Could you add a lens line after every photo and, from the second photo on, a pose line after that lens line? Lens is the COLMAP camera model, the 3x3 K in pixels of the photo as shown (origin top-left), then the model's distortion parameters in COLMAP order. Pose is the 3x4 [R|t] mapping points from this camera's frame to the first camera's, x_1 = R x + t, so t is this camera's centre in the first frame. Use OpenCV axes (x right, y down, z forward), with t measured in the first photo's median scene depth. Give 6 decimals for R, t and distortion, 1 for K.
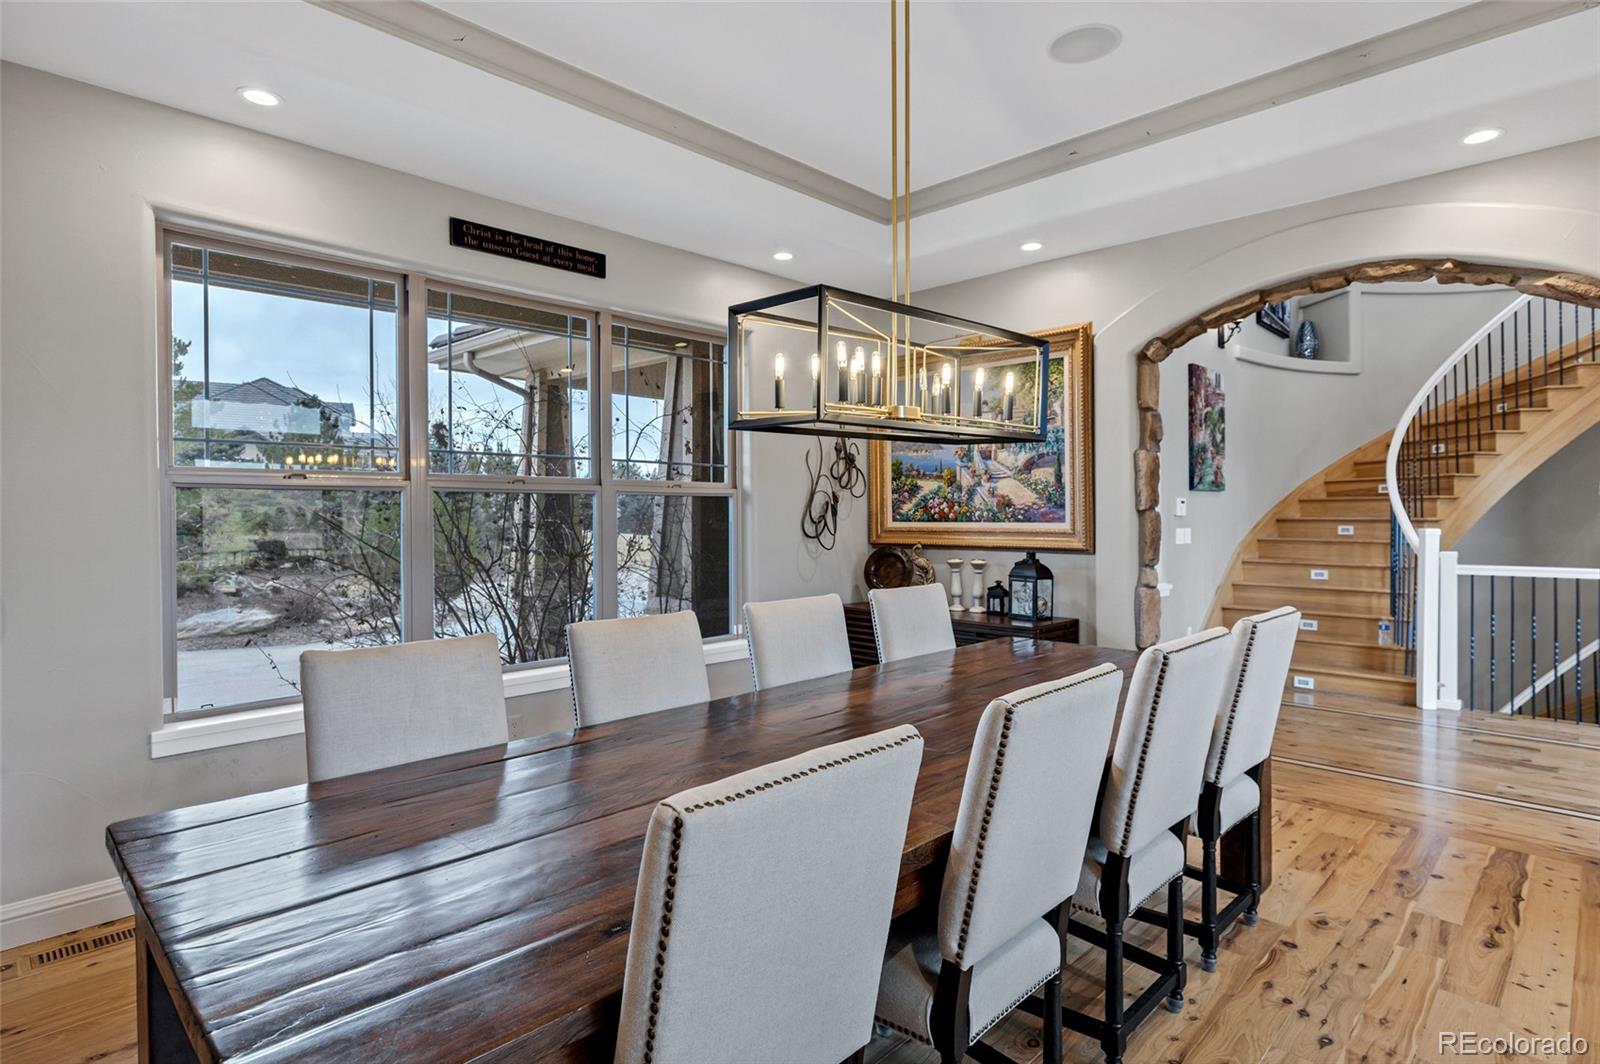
lens RADIAL K [[829.6, 0, 798.5], [0, 829.6, 522.4], [0, 0, 1]] dist [-0.007141, -0.000924]
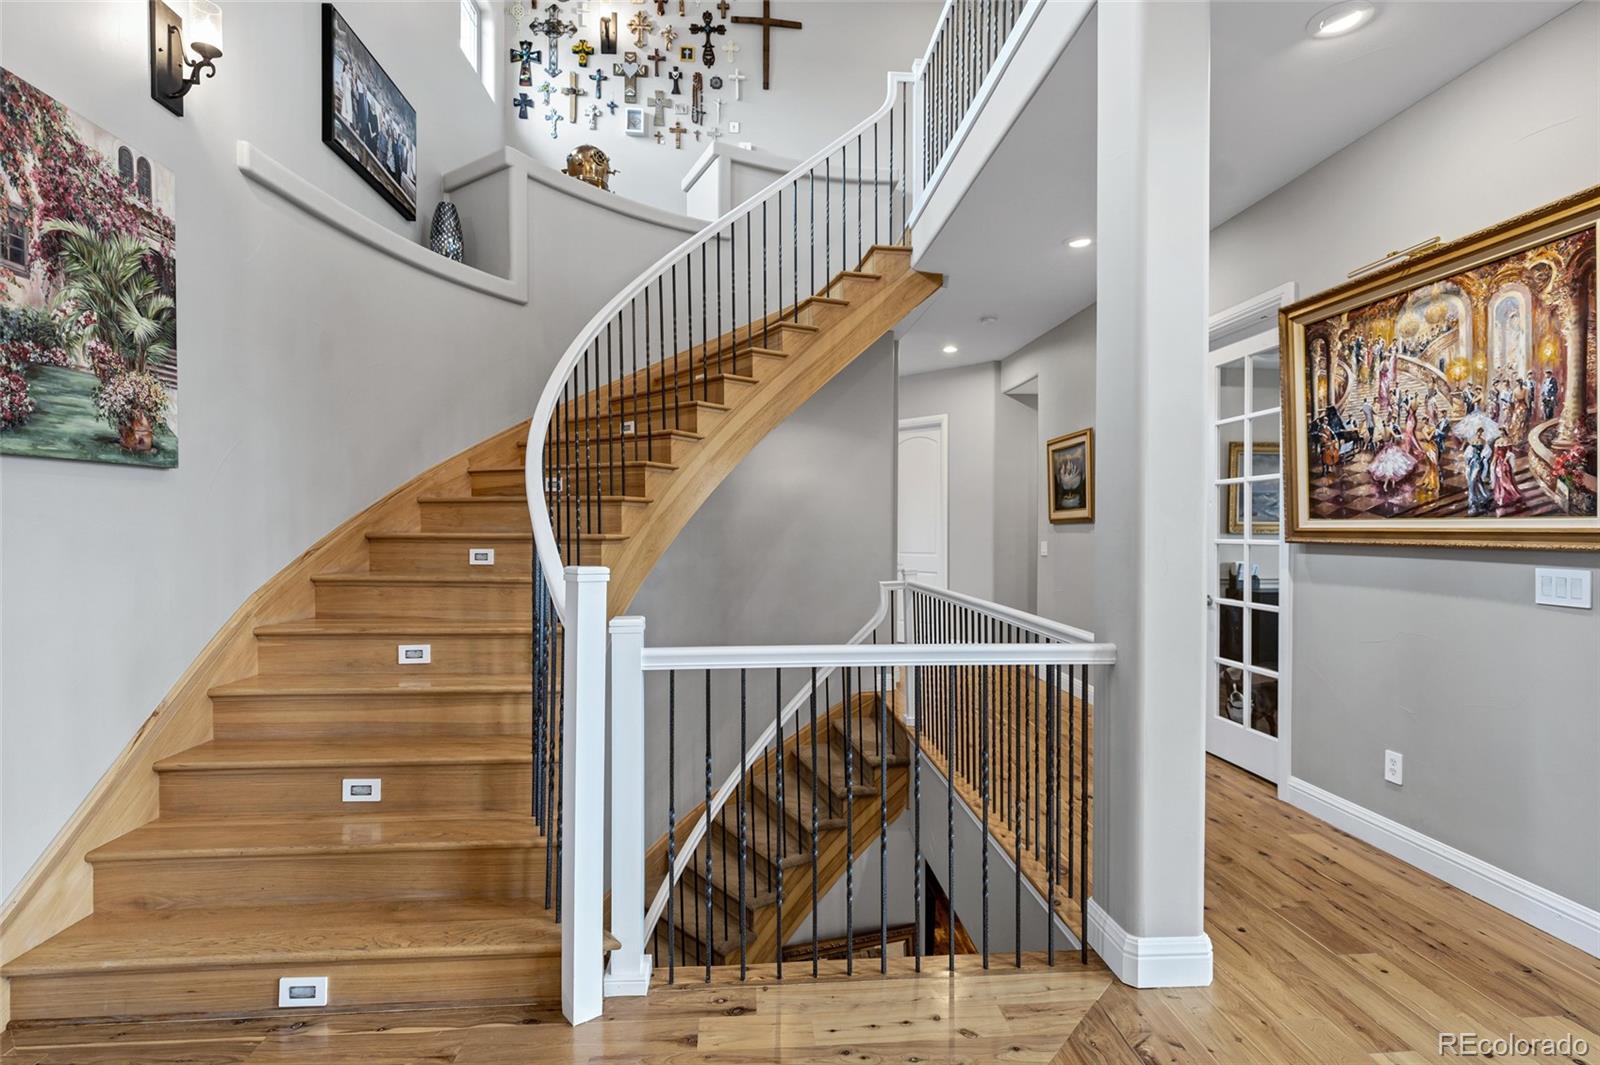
lens RADIAL K [[771.2, 0, 807.3], [0, 771.2, 527.8], [0, 0, 1]] dist [0.005773, -0.000345]
pose [[0.647015, 0.002817, 0.762472, 0.430356], [0.001300, 0.999988, -0.004797, -0.007103], [-0.762476, 0.004095, 0.647003, 0.531407]]
